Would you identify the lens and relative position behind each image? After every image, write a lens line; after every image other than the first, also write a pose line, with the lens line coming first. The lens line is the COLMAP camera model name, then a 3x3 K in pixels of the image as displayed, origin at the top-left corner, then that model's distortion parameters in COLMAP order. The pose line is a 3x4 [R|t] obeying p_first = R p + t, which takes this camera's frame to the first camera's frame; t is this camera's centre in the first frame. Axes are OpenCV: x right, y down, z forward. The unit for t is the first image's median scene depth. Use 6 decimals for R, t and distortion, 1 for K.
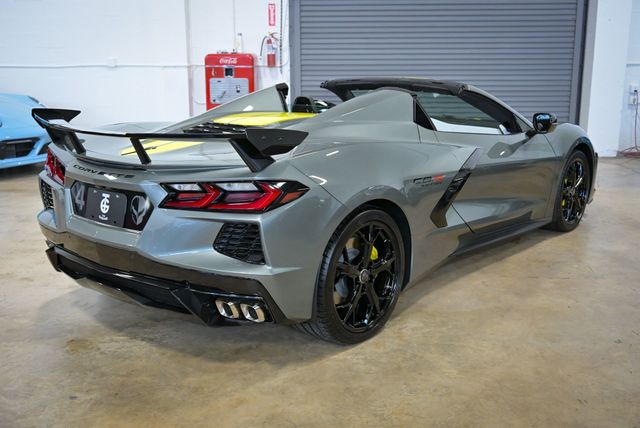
lens RADIAL K [[707.9, 0, 320.0], [0, 707.9, 214.0], [0, 0, 1]] dist [0.007583, -0.006097]
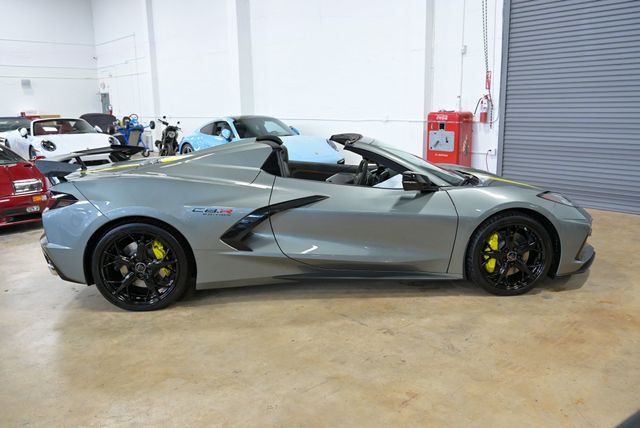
lens RADIAL K [[526.9, 0, 320.0], [0, 526.9, 214.0], [0, 0, 1]] dist [-0.003797, -0.001512]
pose [[0.701133, 0.138294, -0.699491, 1.032632], [-0.156551, 0.986931, 0.038204, -0.116408], [0.695632, 0.082720, 0.713620, 0.458038]]
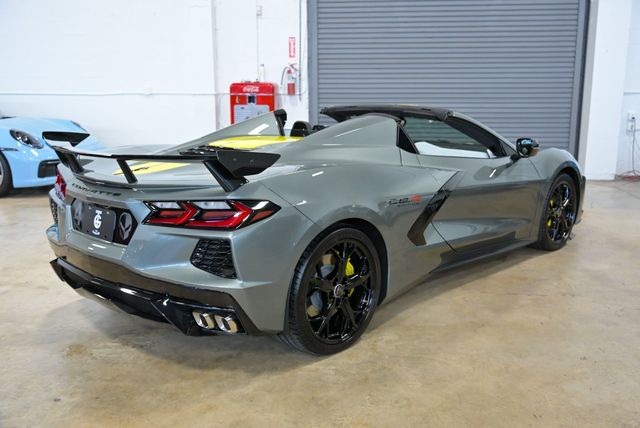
lens RADIAL K [[649.2, 0, 320.0], [0, 649.2, 214.0], [0, 0, 1]] dist [0.002776, 0.011626]
pose [[0.998516, 0.010909, -0.053363, 0.082241], [-0.012198, 0.999640, -0.023885, -0.003314], [0.053083, 0.024500, 0.998289, 0.025740]]
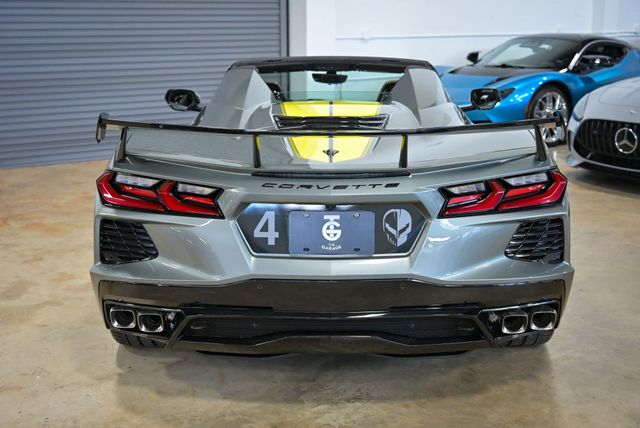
lens RADIAL K [[894.1, 0, 320.0], [0, 894.1, 214.0], [0, 0, 1]] dist [0.002516, 0.004526]
pose [[0.776469, -0.133554, 0.615840, -0.832204], [0.144979, 0.988928, 0.031670, -0.057070], [-0.613251, 0.064693, 0.787234, 0.245788]]
